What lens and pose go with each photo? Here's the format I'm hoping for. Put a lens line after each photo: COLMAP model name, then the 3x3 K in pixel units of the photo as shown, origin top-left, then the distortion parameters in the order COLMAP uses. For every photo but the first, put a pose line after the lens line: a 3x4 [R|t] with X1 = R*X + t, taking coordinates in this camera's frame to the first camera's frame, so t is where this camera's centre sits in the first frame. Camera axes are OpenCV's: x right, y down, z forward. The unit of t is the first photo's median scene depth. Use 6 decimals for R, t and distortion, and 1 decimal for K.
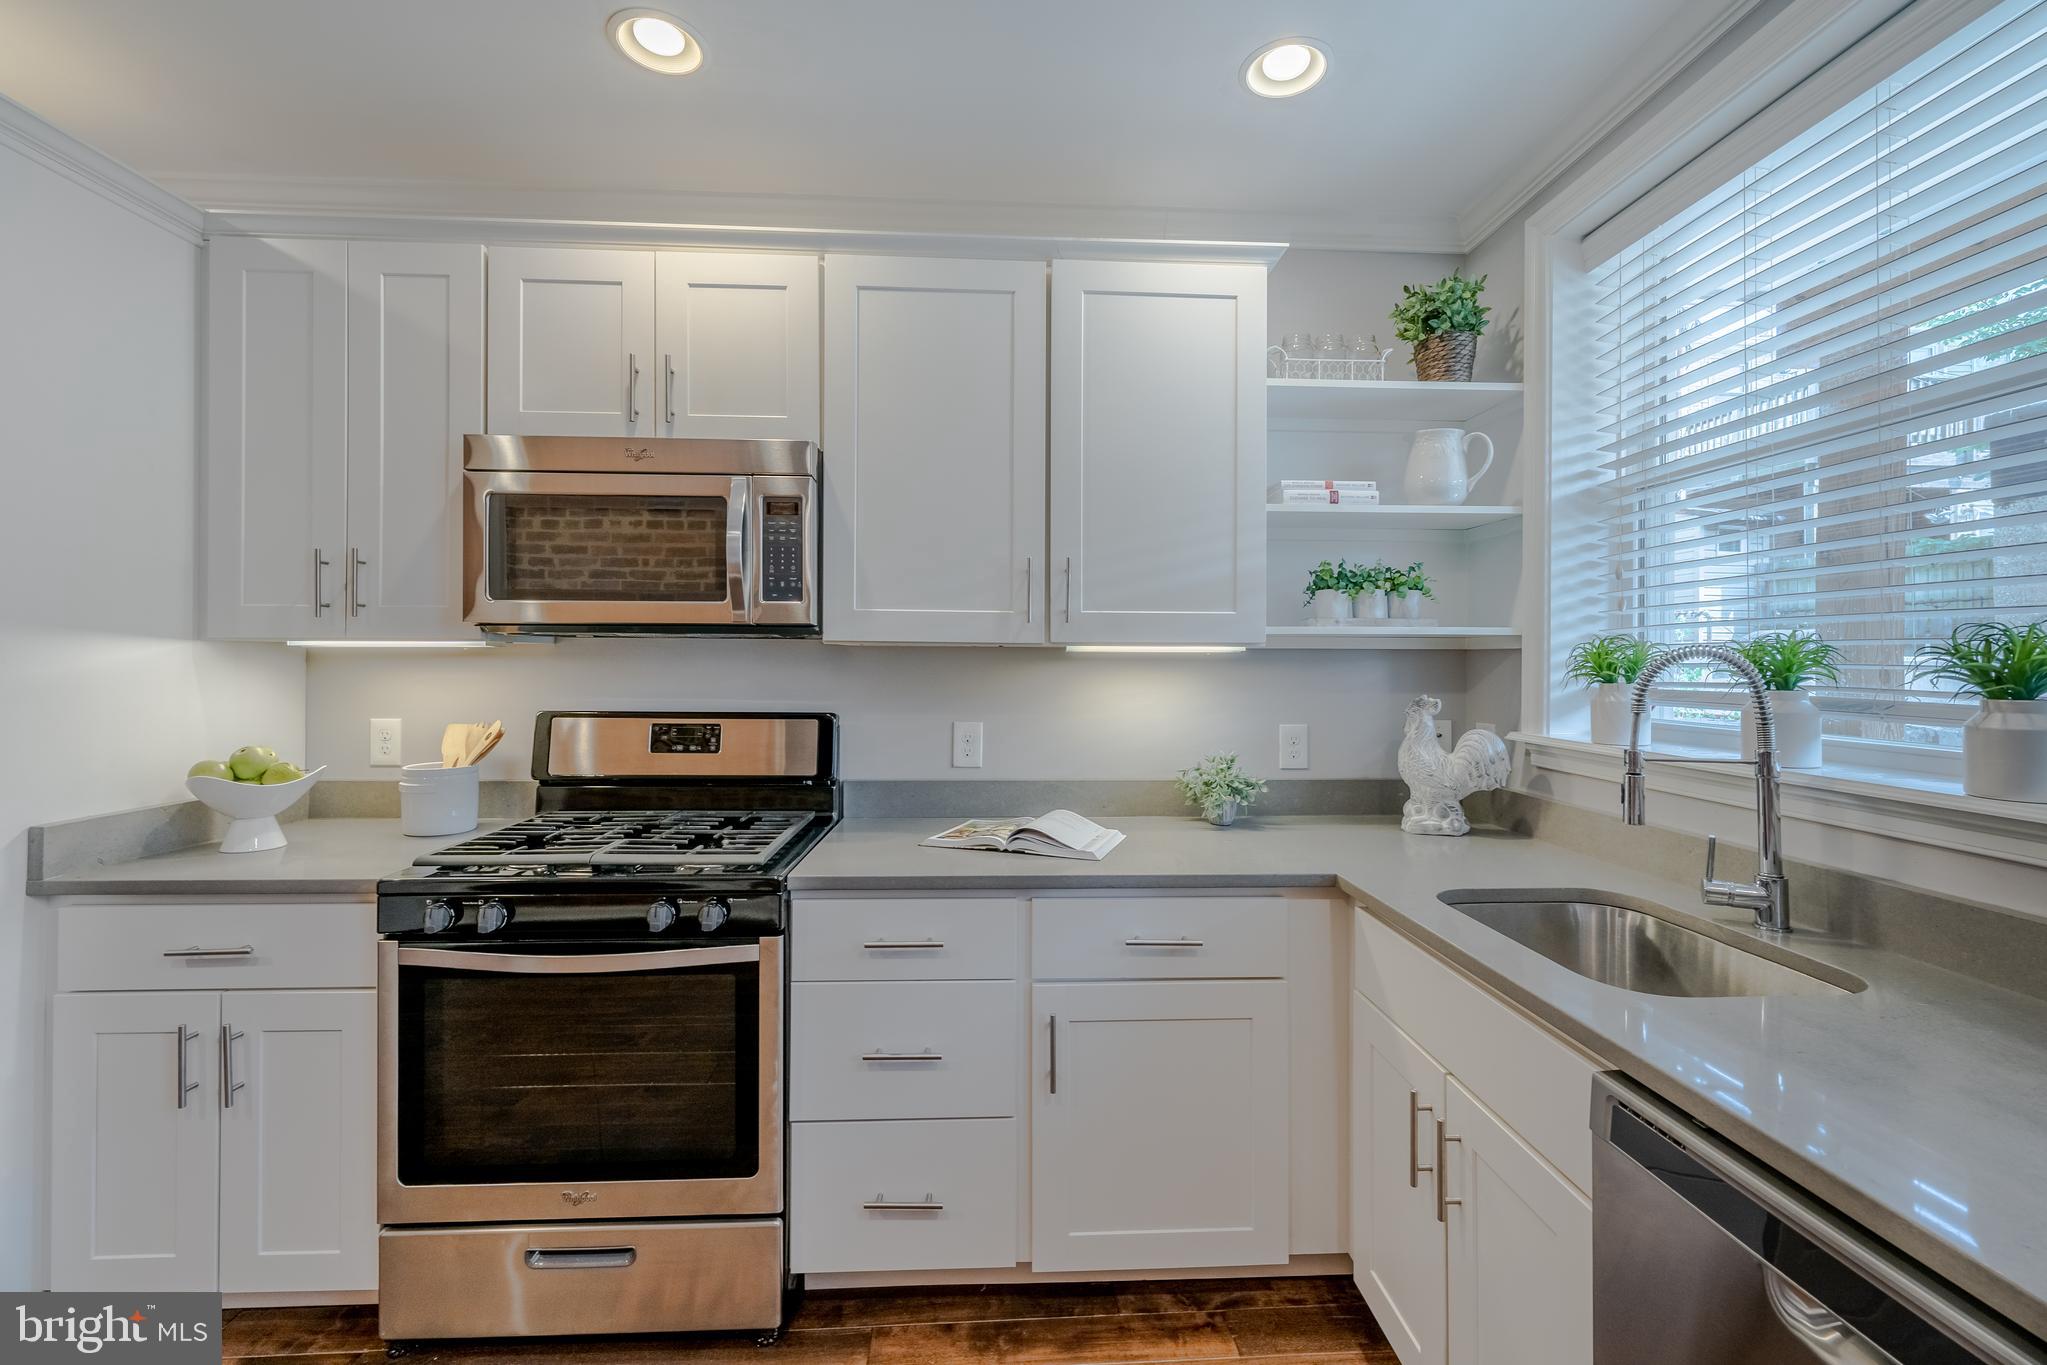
lens RADIAL K [[792.4, 0, 1028.4], [0, 792.4, 675.6], [0, 0, 1]] dist [-0.008039, 0.000037]
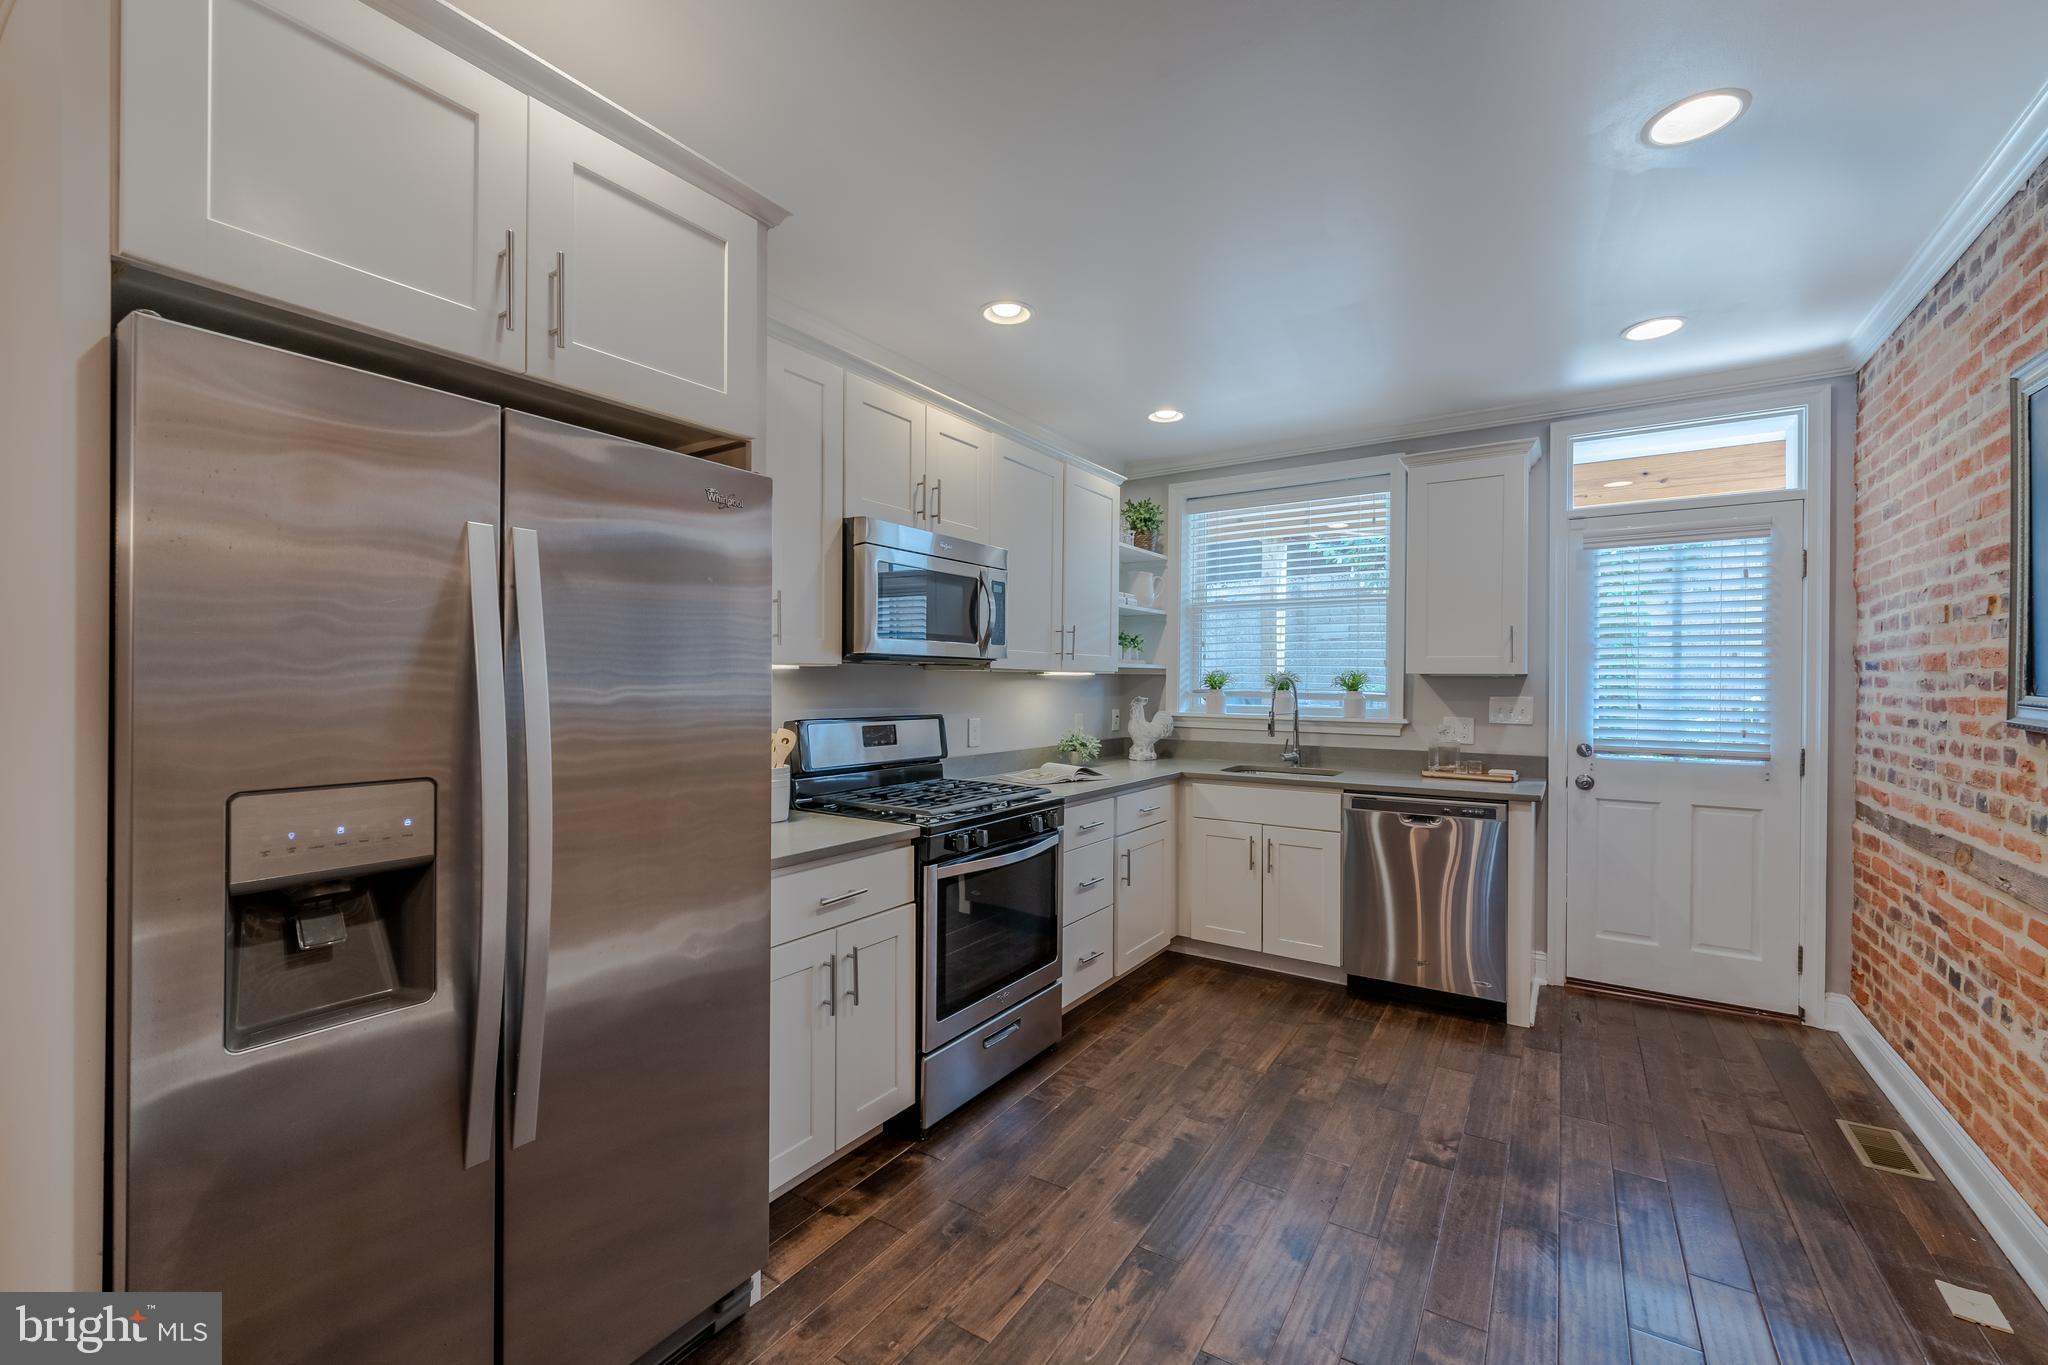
lens RADIAL K [[840.3, 0, 1027.3], [0, 840.3, 694.8], [0, 0, 1]] dist [-0.004445, 0.000703]
pose [[0.589798, -0.013093, 0.807445, -1.573578], [0.004116, 0.999904, 0.013207, -0.011544], [-0.807541, -0.004466, 0.589795, -0.086119]]
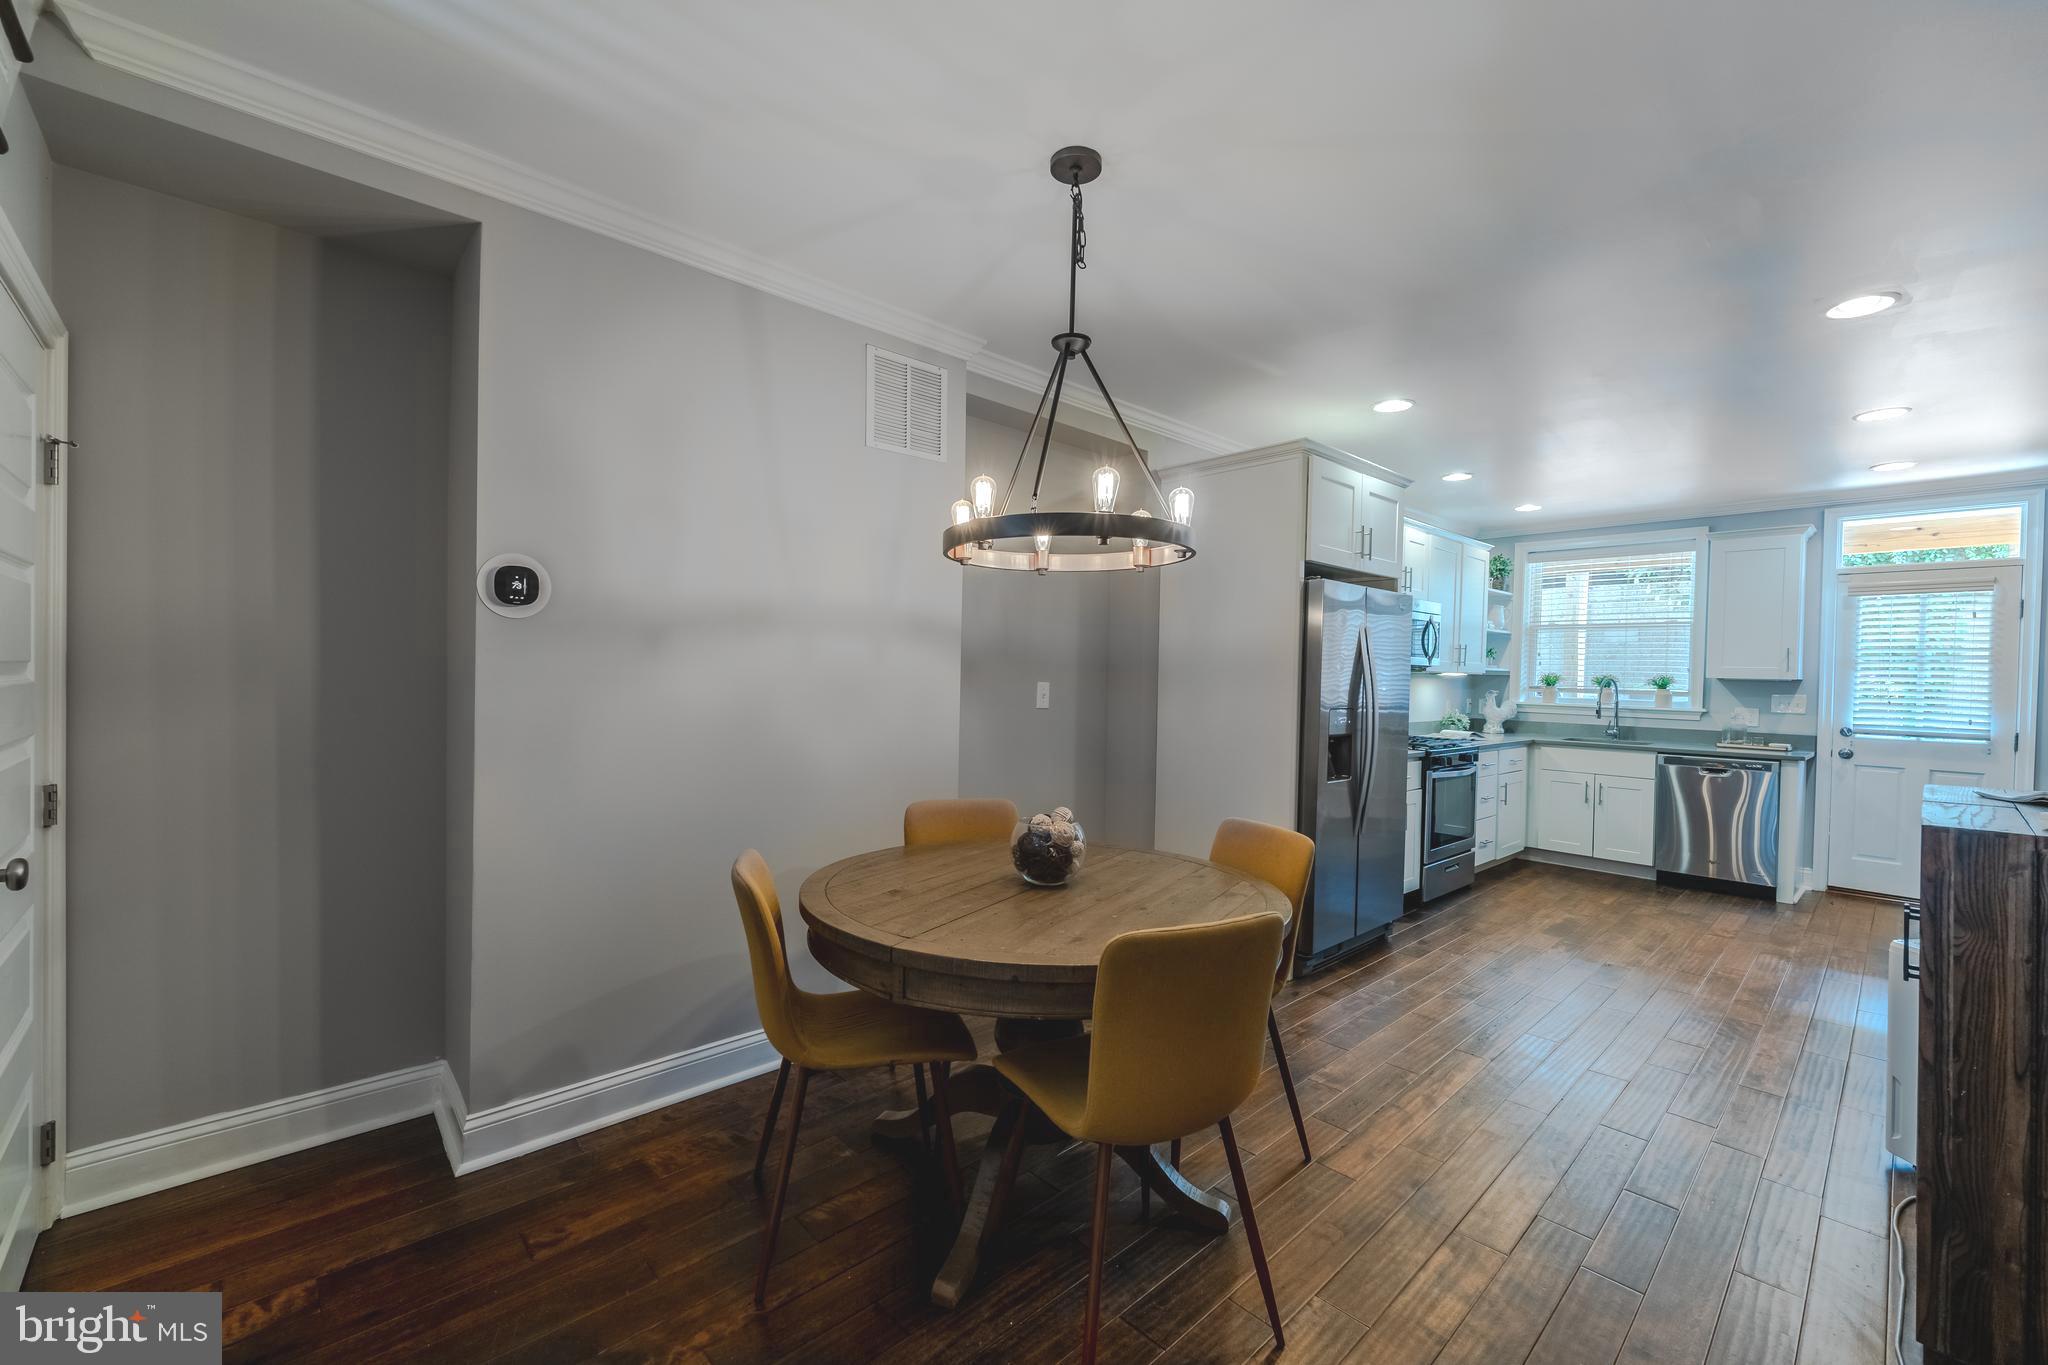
lens RADIAL K [[840.3, 0, 1021.5], [0, 840.3, 693.9], [0, 0, 1]] dist [-0.004445, 0.000703]
pose [[0.771559, -0.004582, 0.636141, -3.184315], [-0.011746, 0.999701, 0.021446, -0.010355], [-0.636049, -0.024019, 0.771275, -0.383973]]
